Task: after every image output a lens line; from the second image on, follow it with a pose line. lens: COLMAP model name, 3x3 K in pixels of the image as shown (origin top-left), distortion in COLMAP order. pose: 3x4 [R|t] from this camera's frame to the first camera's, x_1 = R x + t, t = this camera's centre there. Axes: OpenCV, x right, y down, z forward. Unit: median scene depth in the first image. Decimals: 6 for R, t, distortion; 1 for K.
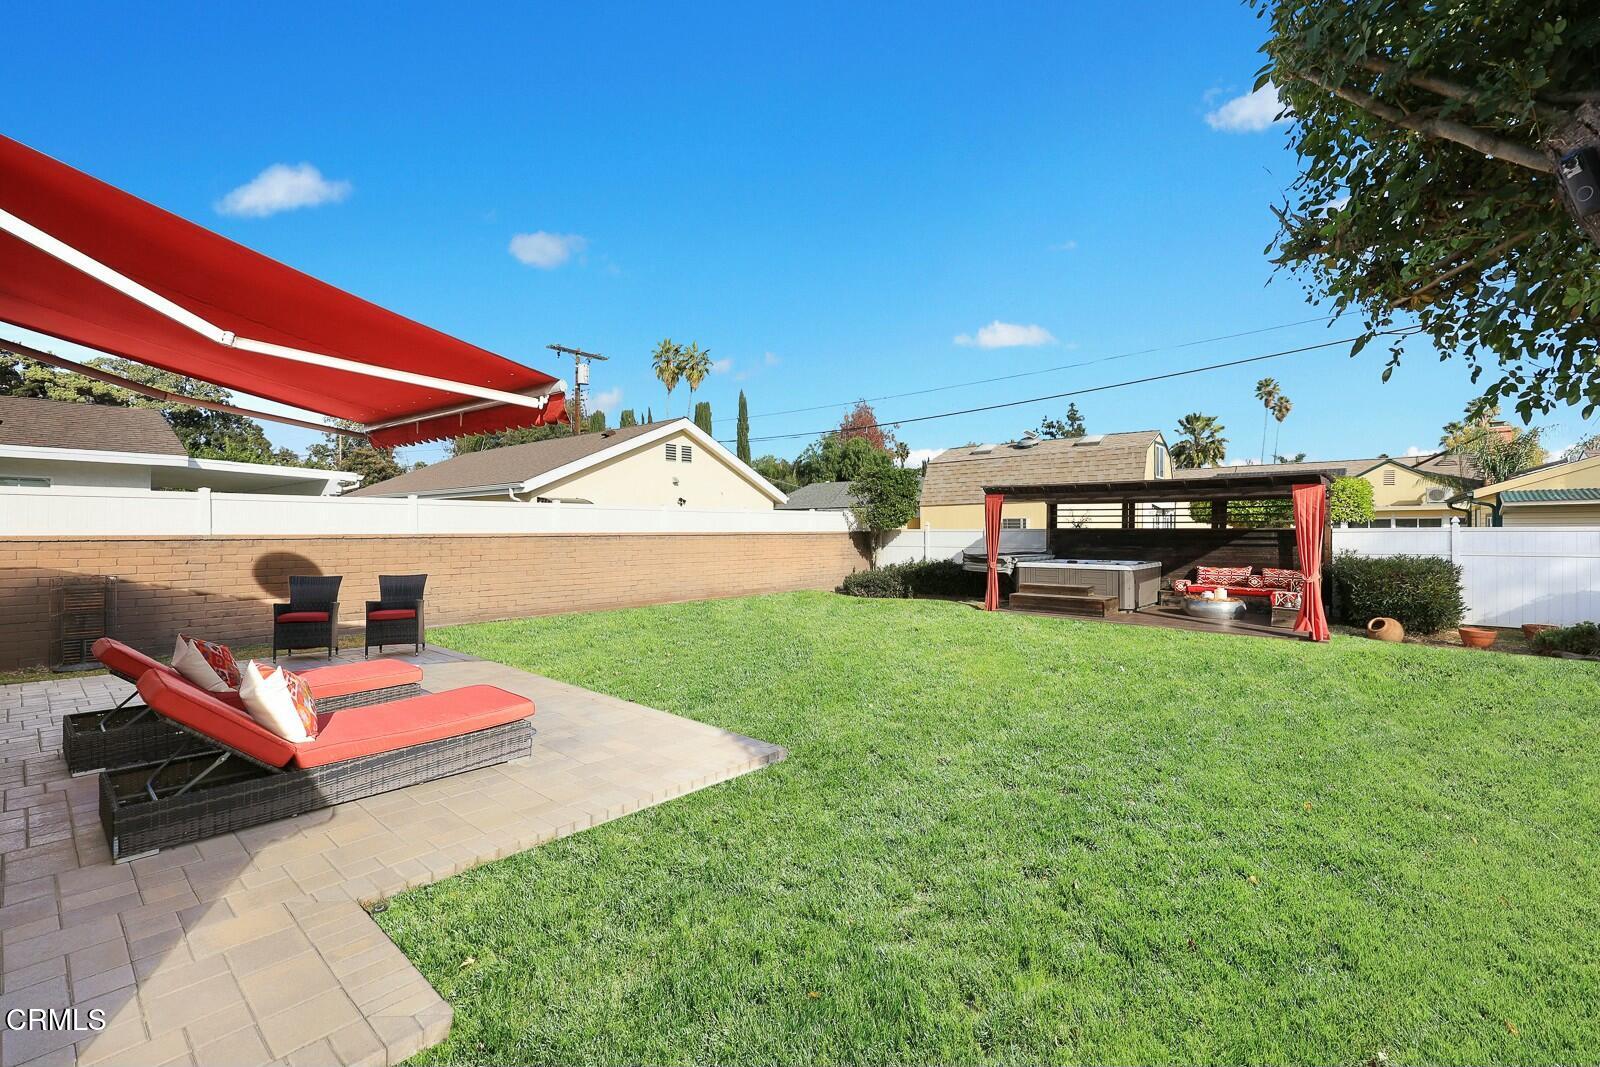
lens RADIAL K [[666.1, 0, 801.4], [0, 666.1, 528.0], [0, 0, 1]] dist [0.000004, -0.000019]
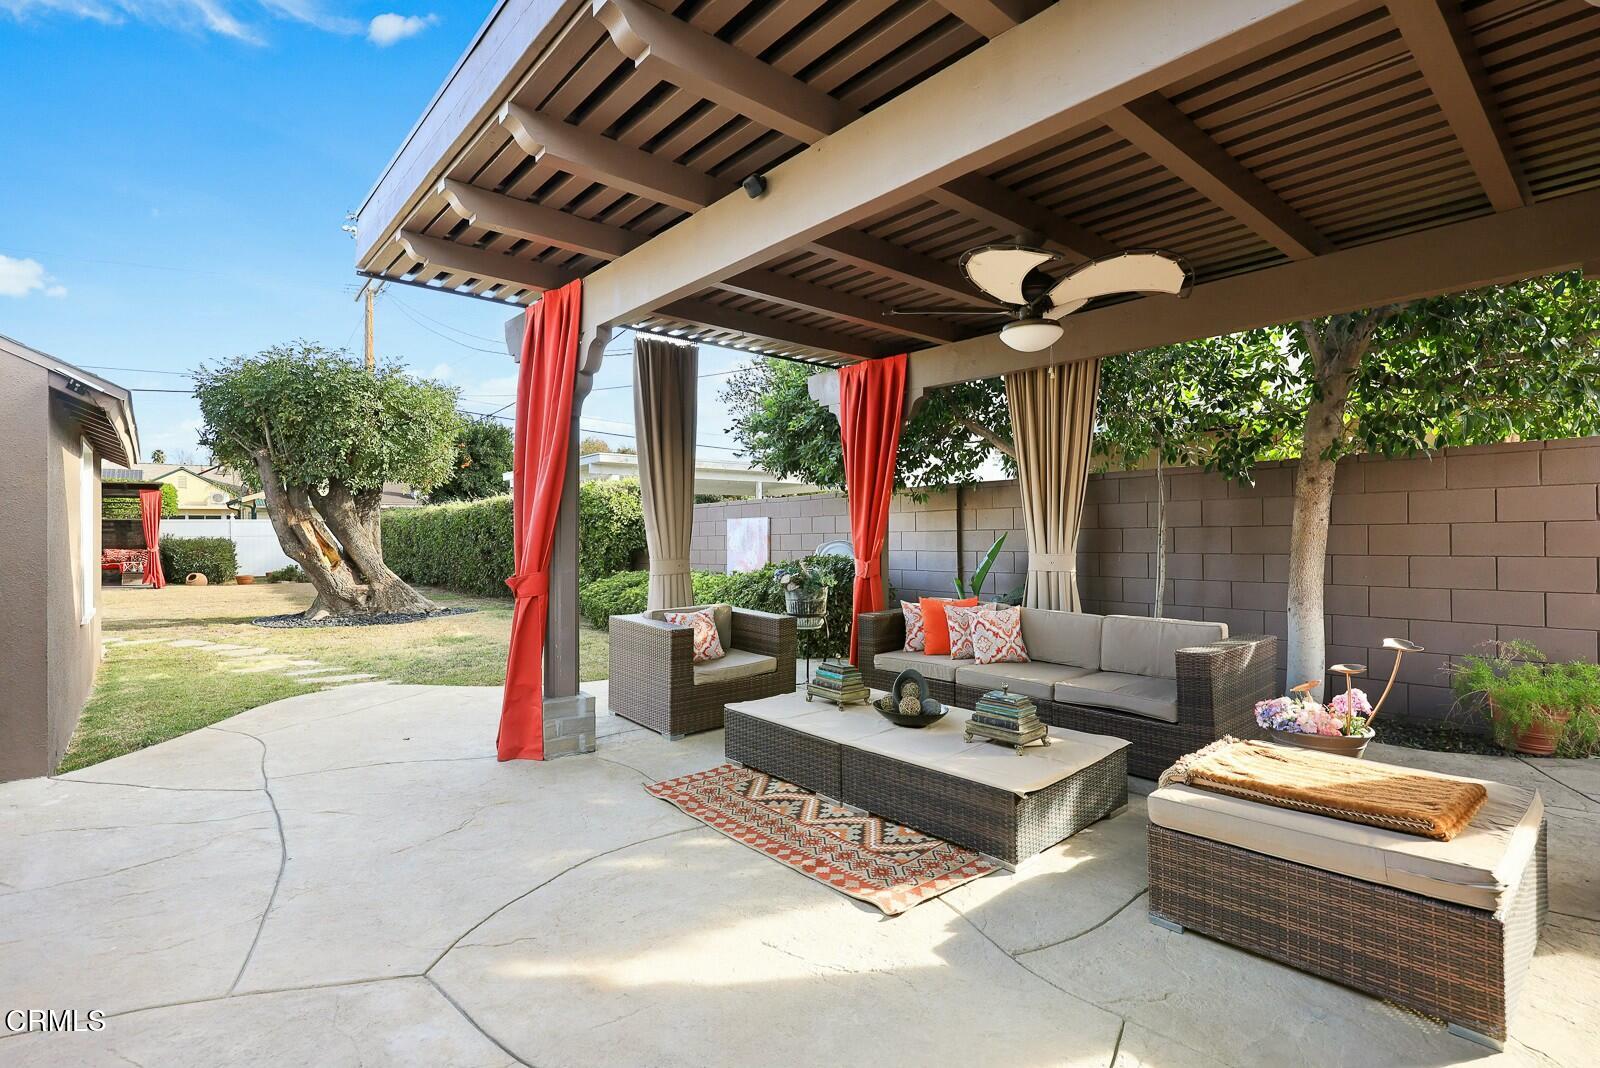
lens RADIAL K [[785.5, 0, 769.4], [0, 785.5, 525.2], [0, 0, 1]] dist [-0.001363, 0.000065]
pose [[0.186951, 0.006115, 0.982350, -0.653342], [0.001234, 0.999978, -0.006460, 0.026733], [-0.982368, 0.002420, 0.186940, -0.643622]]
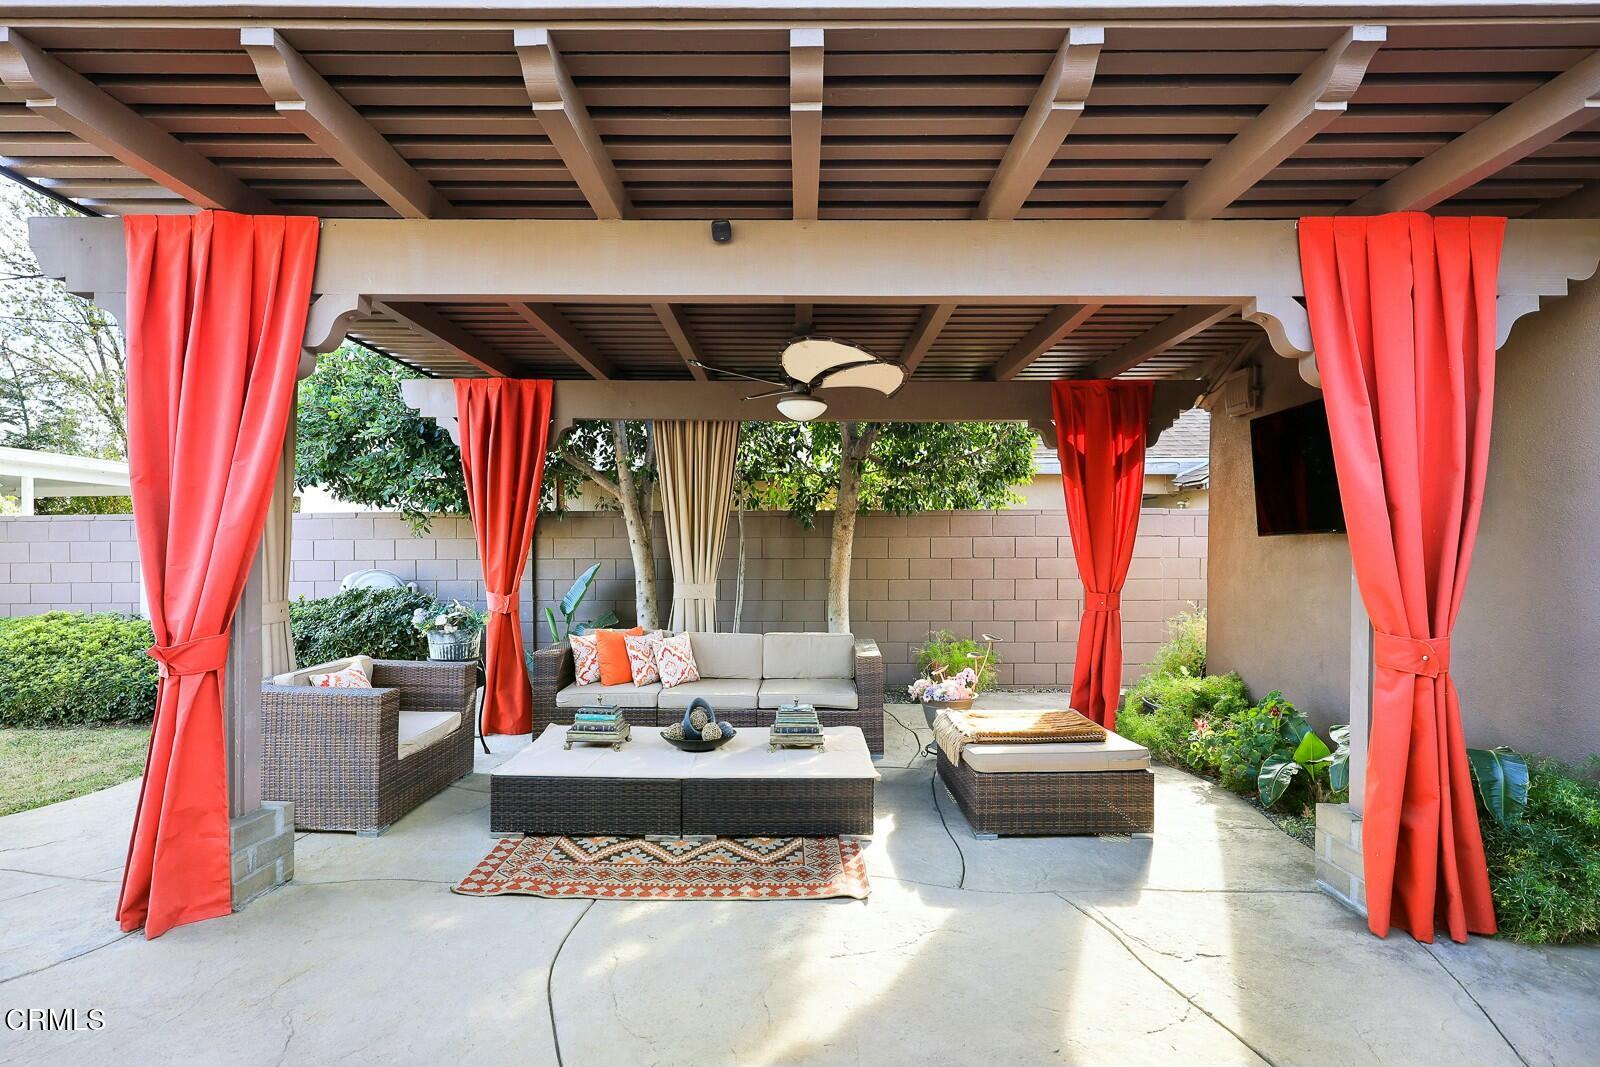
lens RADIAL K [[795.2, 0, 758.8], [0, 795.2, 542.6], [0, 0, 1]] dist [-0.002762, 0.000021]
pose [[-0.649145, -0.002571, 0.760660, -0.609878], [-0.010127, 0.999935, -0.005263, 0.016890], [-0.760597, -0.011119, -0.649129, -0.433167]]
